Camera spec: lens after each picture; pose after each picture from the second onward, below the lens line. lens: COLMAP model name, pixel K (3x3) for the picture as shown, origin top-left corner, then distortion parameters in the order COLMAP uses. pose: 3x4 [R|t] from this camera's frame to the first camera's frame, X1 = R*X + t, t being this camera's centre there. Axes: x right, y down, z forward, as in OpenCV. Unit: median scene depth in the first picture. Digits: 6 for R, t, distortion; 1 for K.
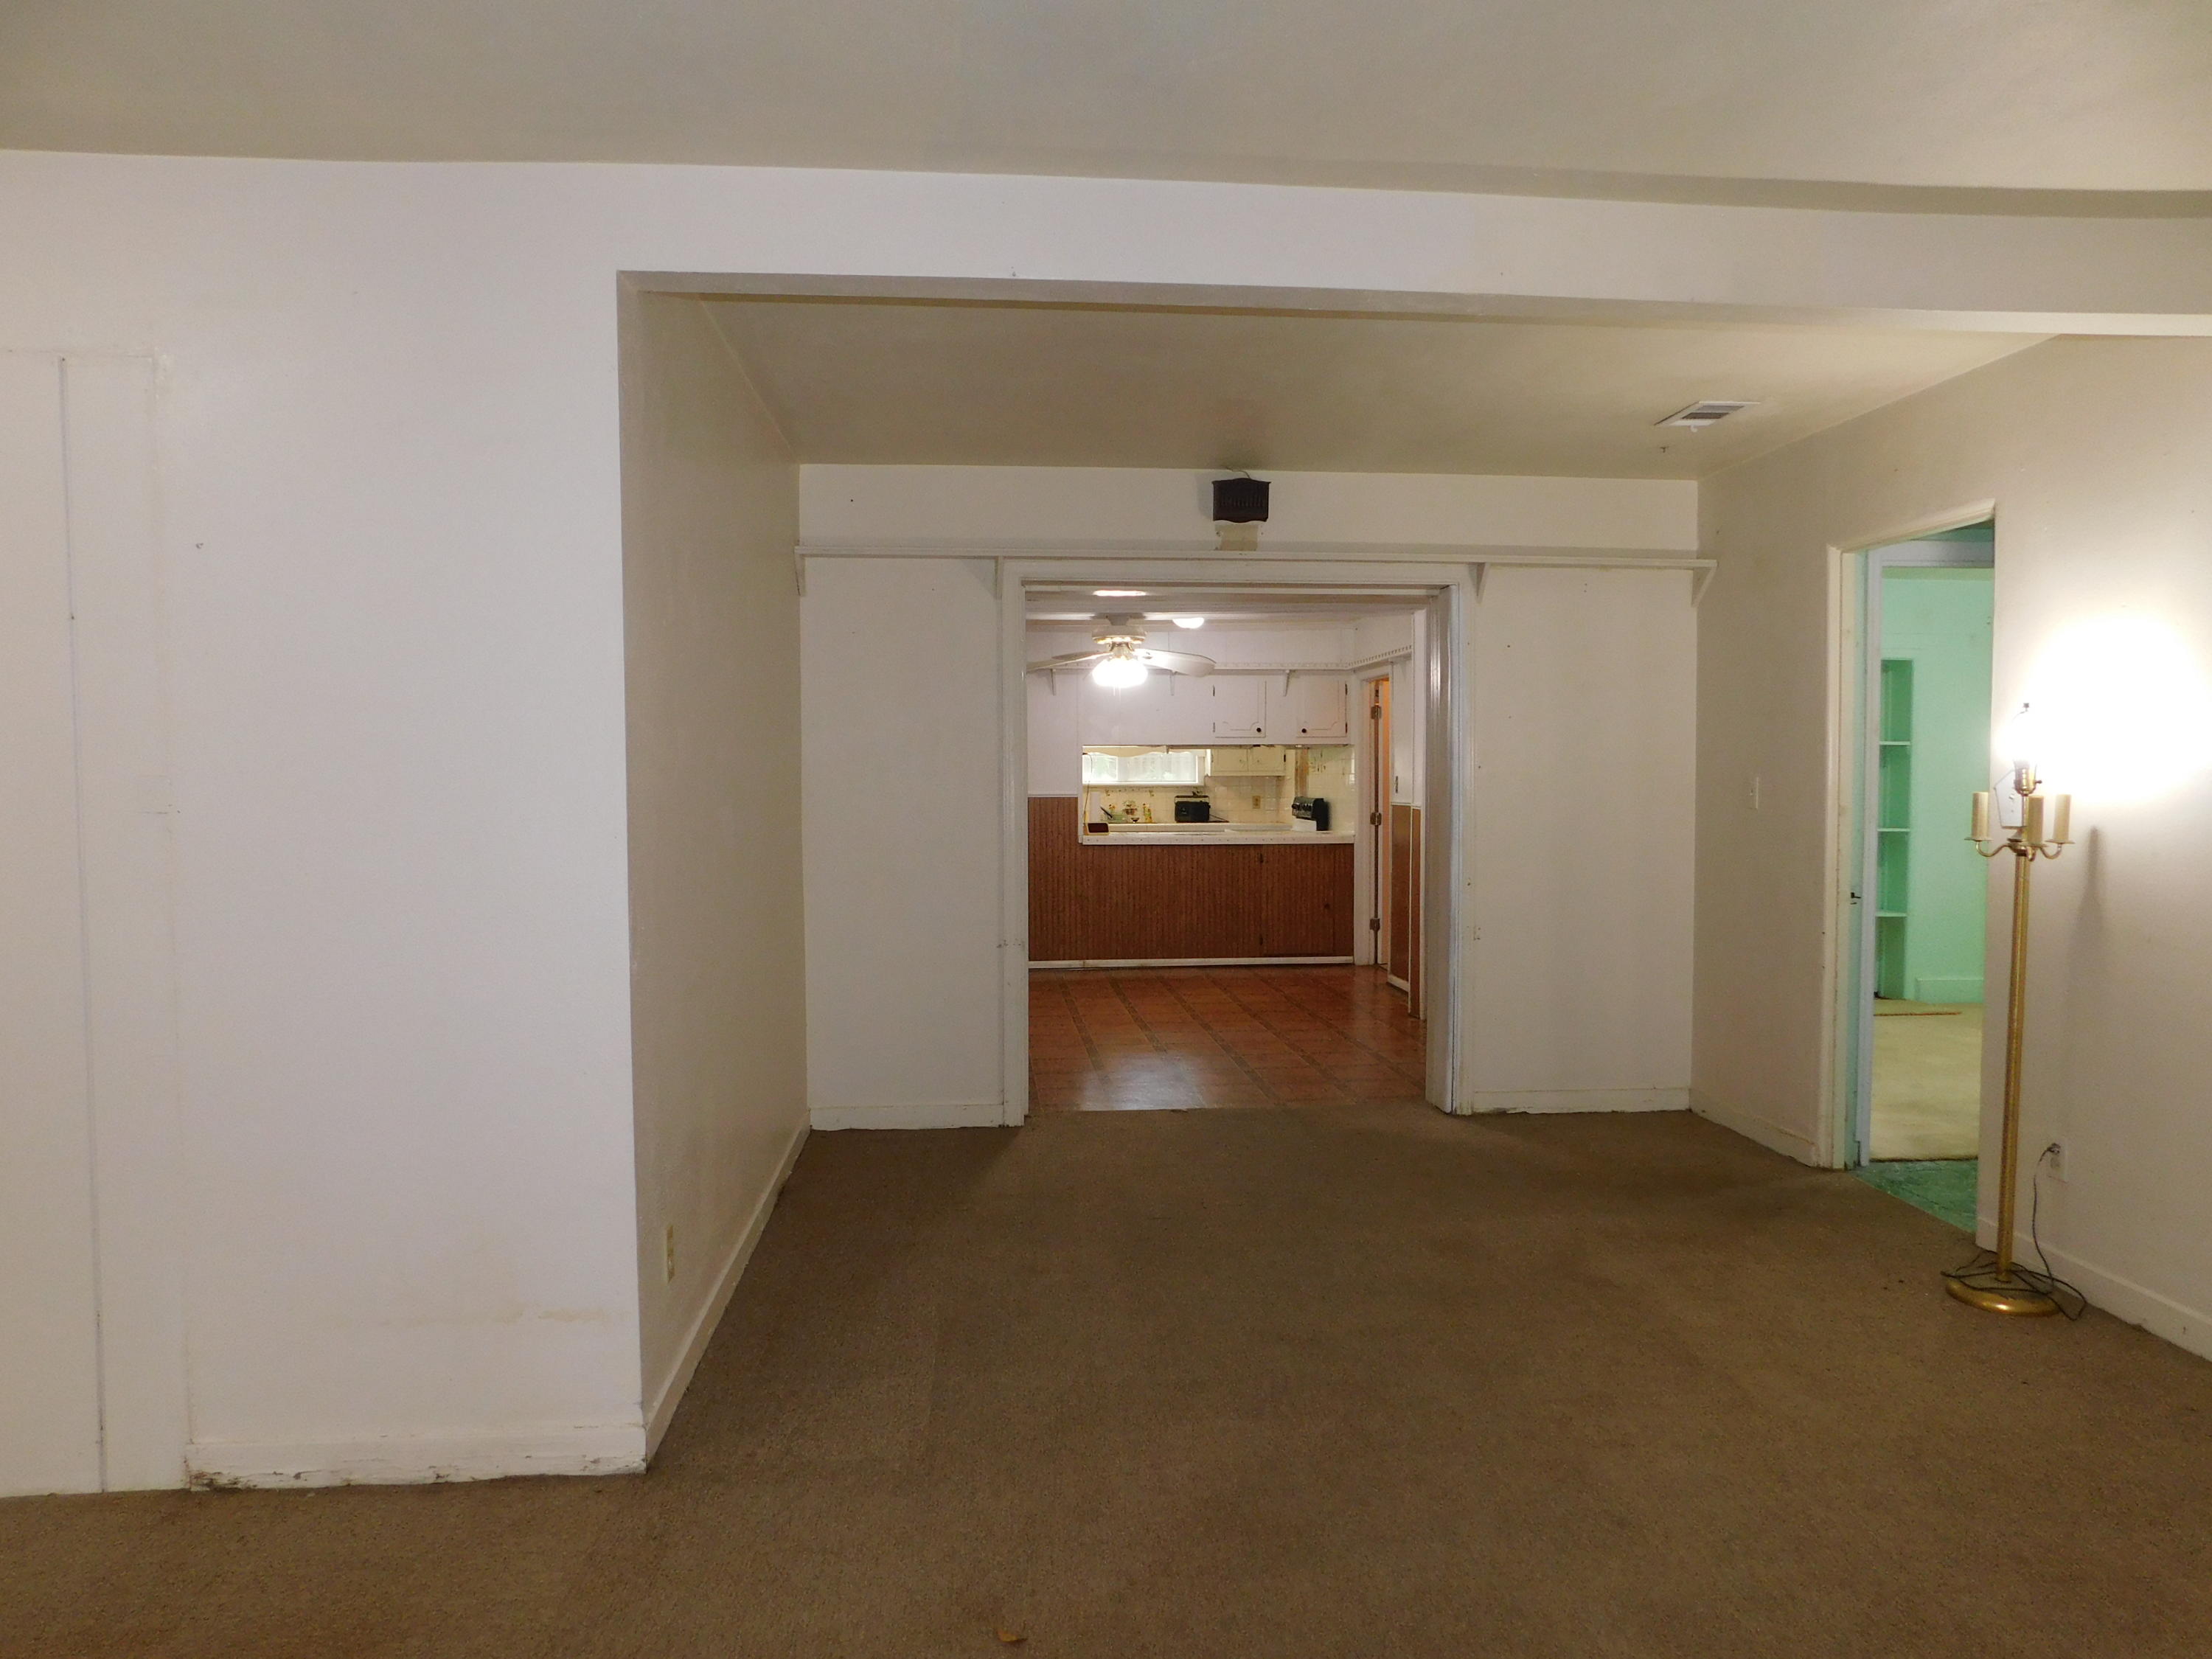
lens RADIAL K [[1459.3, 0, 1115.4], [0, 1459.3, 835.6], [0, 0, 1]] dist [-0.060108, 0.035921]
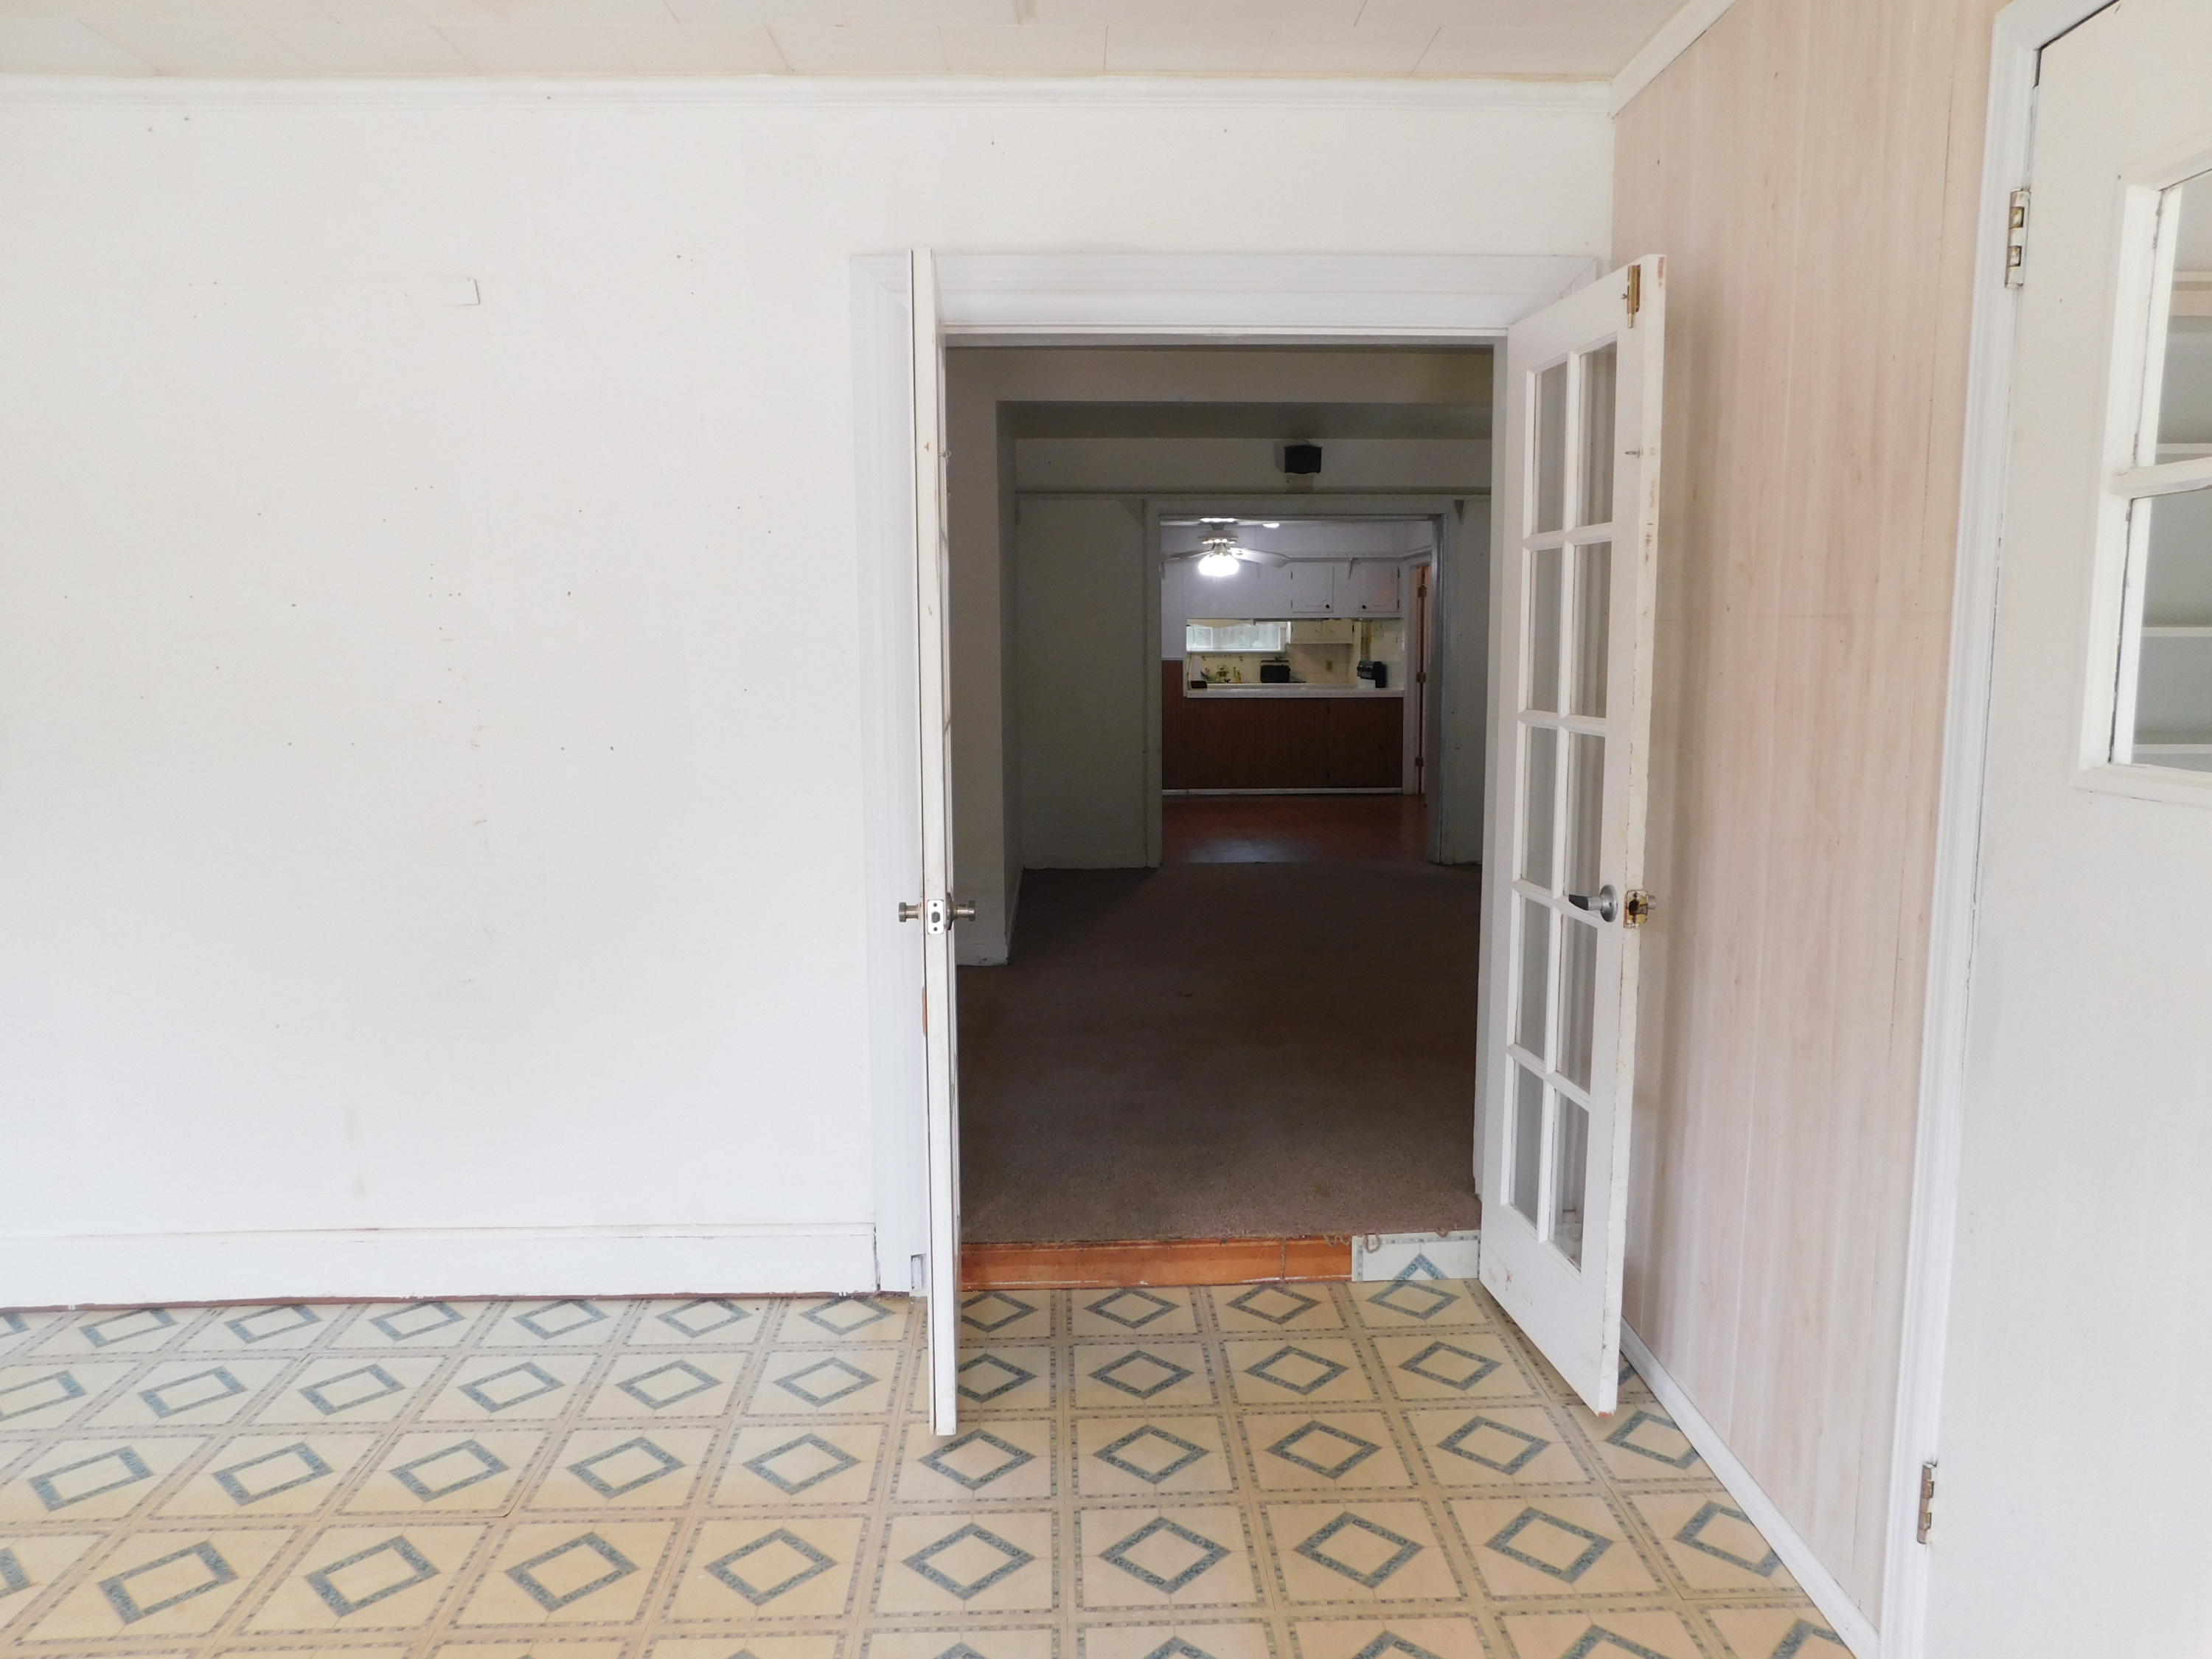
lens RADIAL K [[1536.3, 0, 1100.3], [0, 1536.3, 818.5], [0, 0, 1]] dist [-0.000621, -0.000054]
pose [[0.997871, 0.003762, -0.065106, -0.009954], [0.000832, 0.997520, 0.070382, 0.016315], [0.065209, -0.070286, 0.995393, -0.342502]]
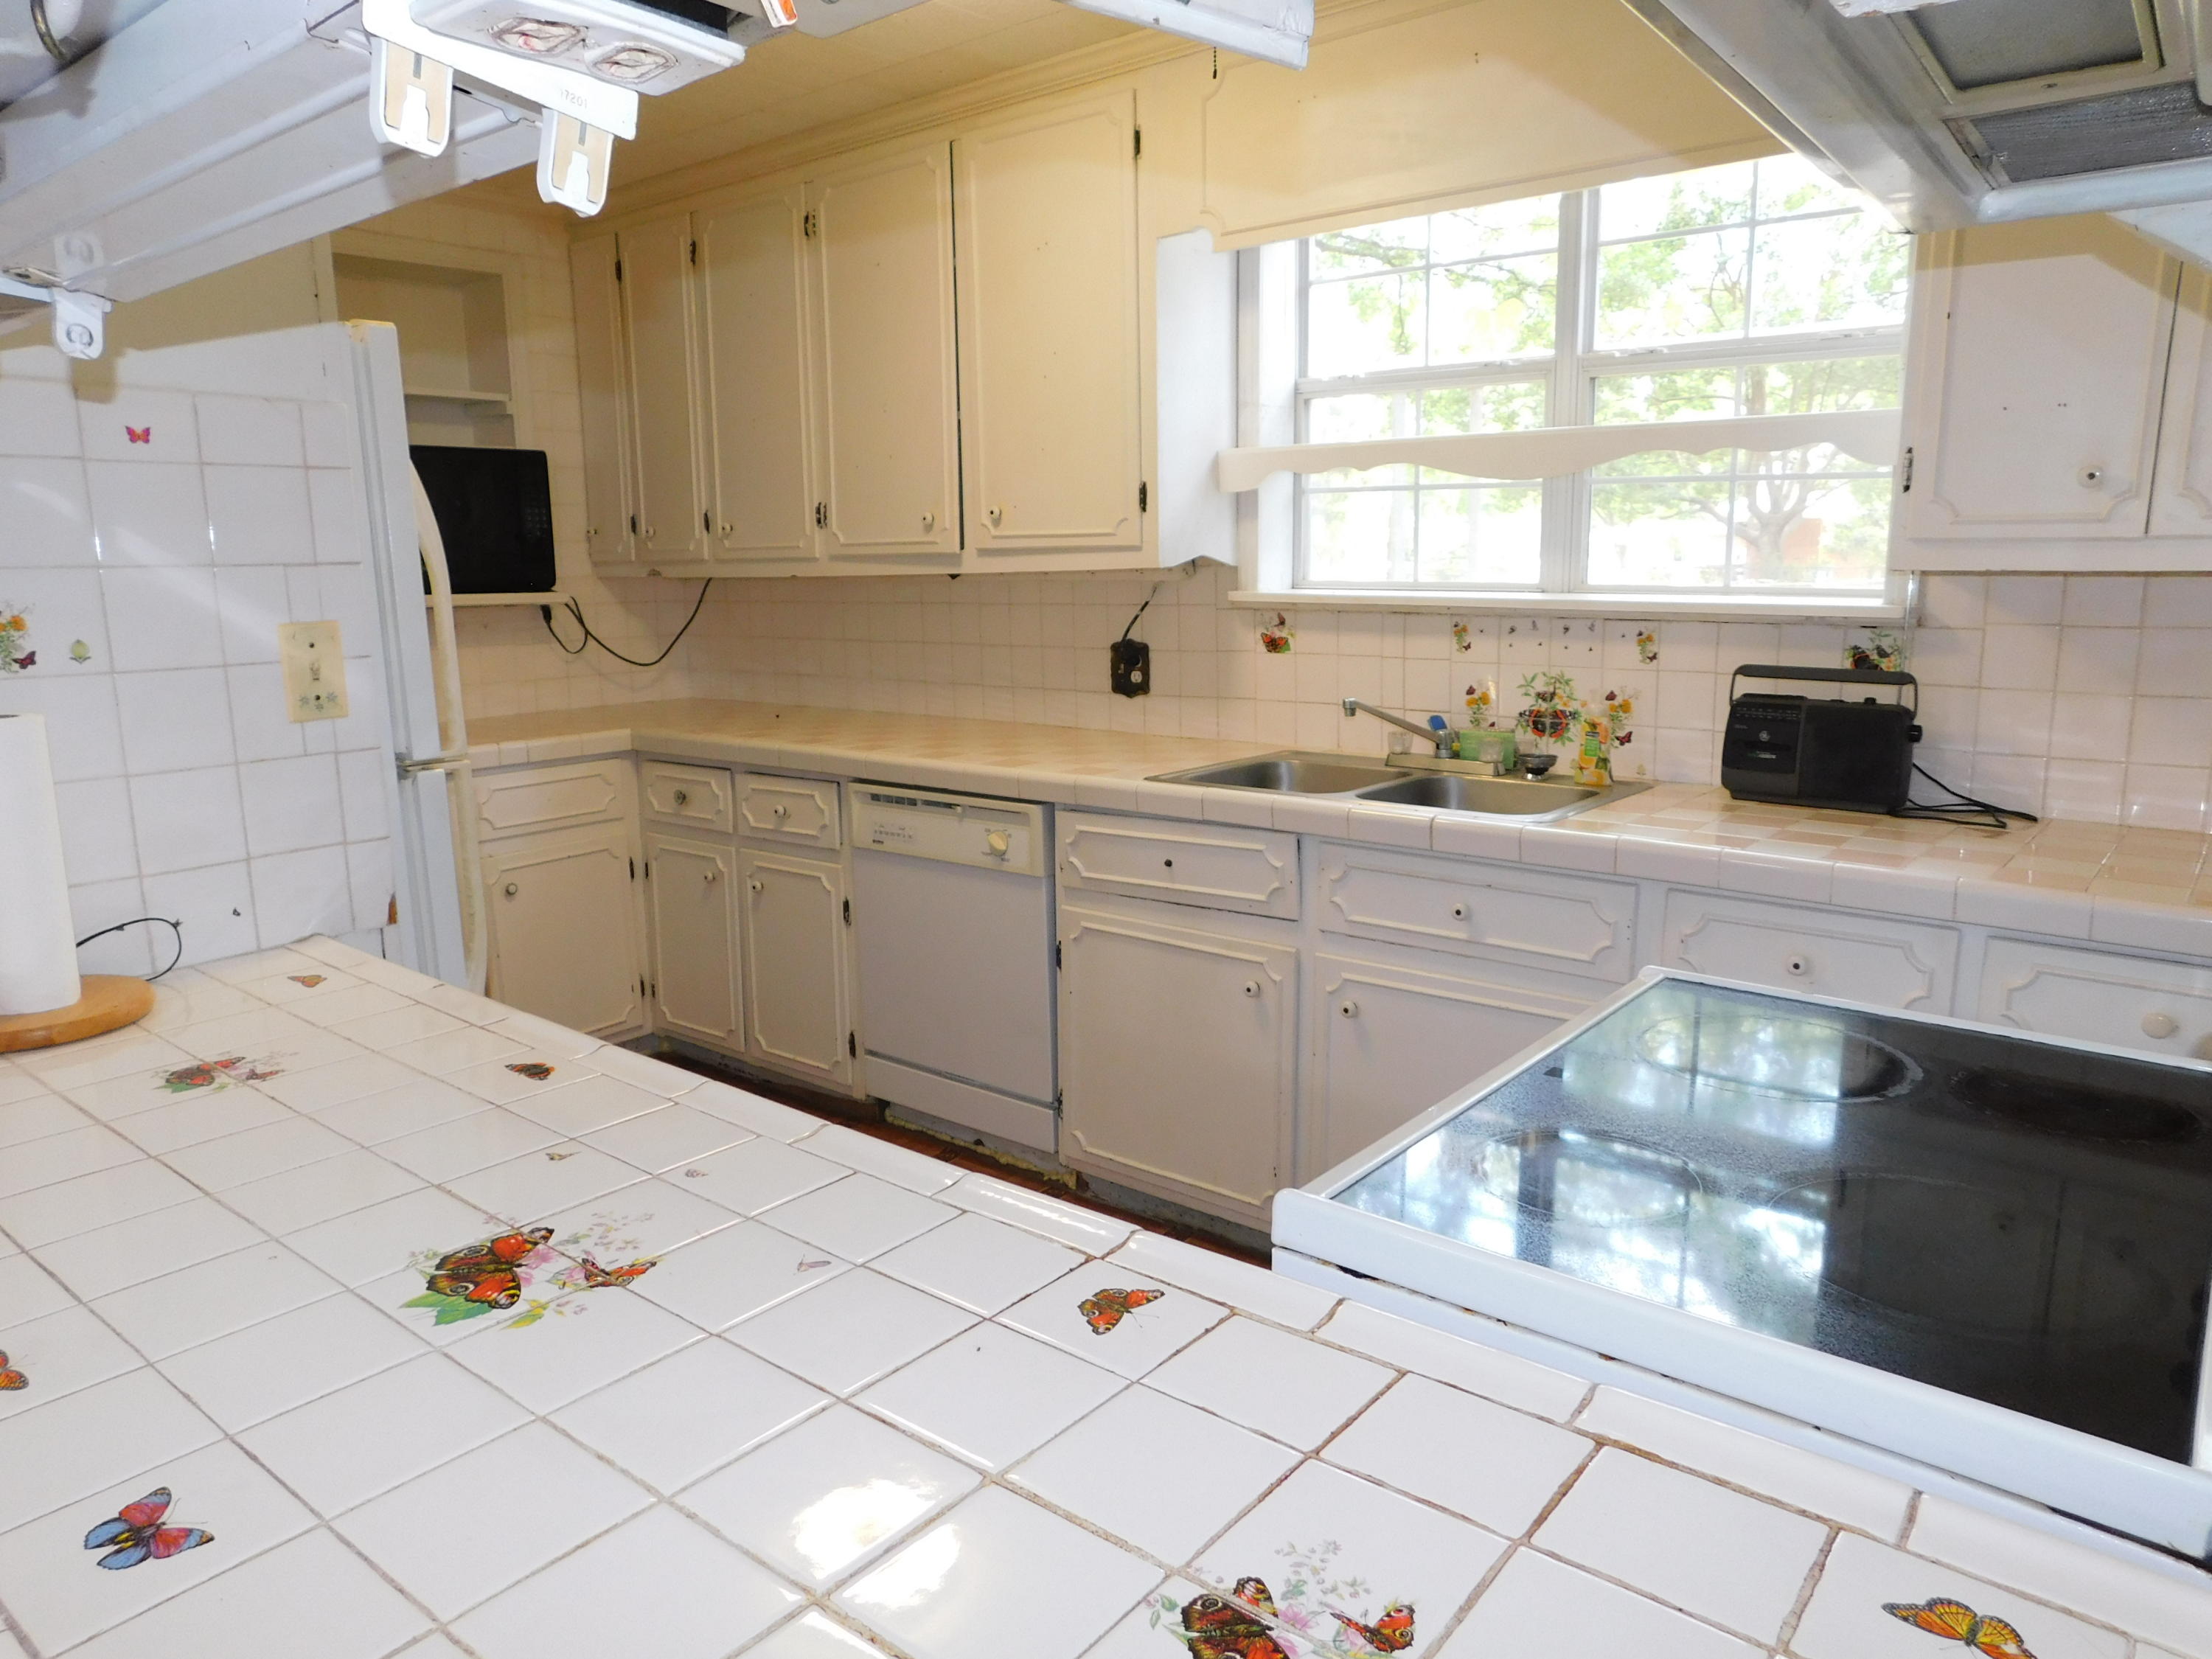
lens RADIAL K [[1459.3, 0, 1107.3], [0, 1459.3, 834.5], [0, 0, 1]] dist [-0.060108, 0.035921]
pose [[0.719240, 0.122032, -0.683961, 0.146473], [-0.019911, 0.987670, 0.155282, -0.042745], [0.694476, -0.098066, 0.712801, 1.021611]]
